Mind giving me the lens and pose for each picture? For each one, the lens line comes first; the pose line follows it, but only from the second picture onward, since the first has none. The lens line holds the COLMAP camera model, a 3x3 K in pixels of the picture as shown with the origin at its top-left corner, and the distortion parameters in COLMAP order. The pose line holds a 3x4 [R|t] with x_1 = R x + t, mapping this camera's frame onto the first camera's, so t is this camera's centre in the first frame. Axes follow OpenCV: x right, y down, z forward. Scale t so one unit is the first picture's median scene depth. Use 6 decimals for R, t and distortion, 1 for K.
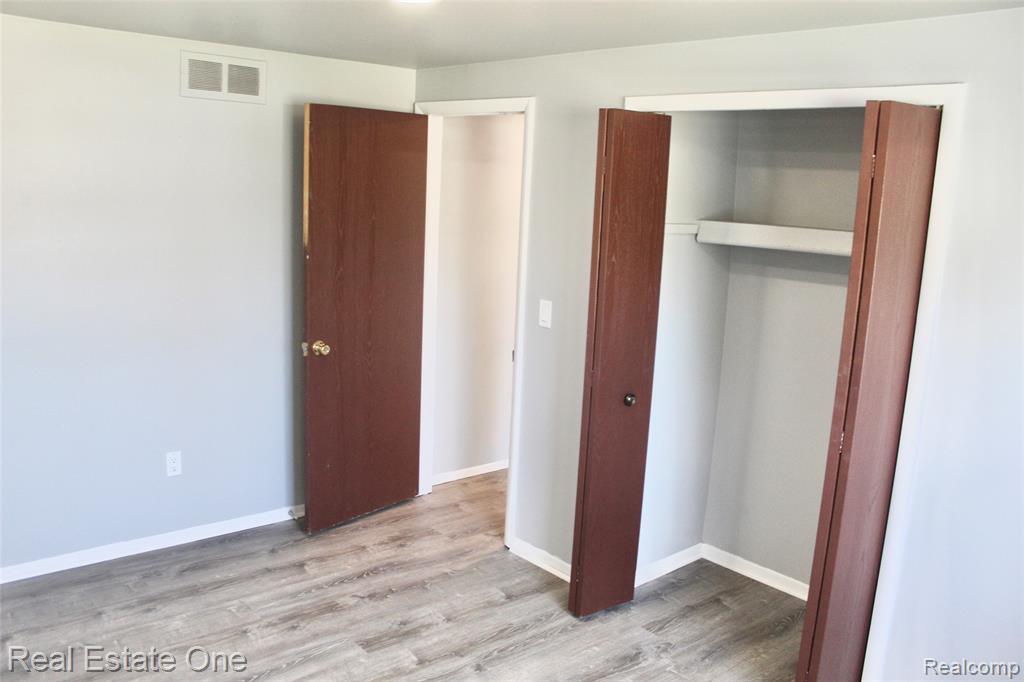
lens RADIAL K [[853.3, 0, 514.2], [0, 853.3, 344.3], [0, 0, 1]] dist [-0.168597, 0.141730]
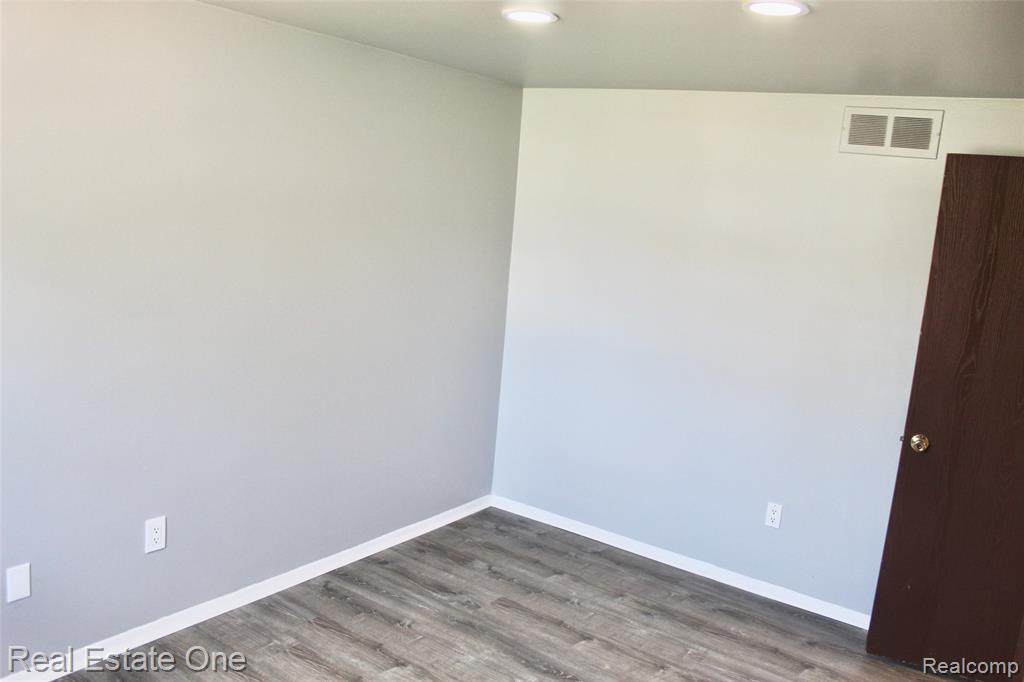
lens RADIAL K [[853.3, 0, 514.2], [0, 853.3, 344.3], [0, 0, 1]] dist [-0.168597, 0.141730]
pose [[0.241073, 0.138413, -0.960586, 0.478472], [-0.255702, 0.963864, 0.074713, -0.052414], [0.936216, 0.227613, 0.267754, 0.414015]]
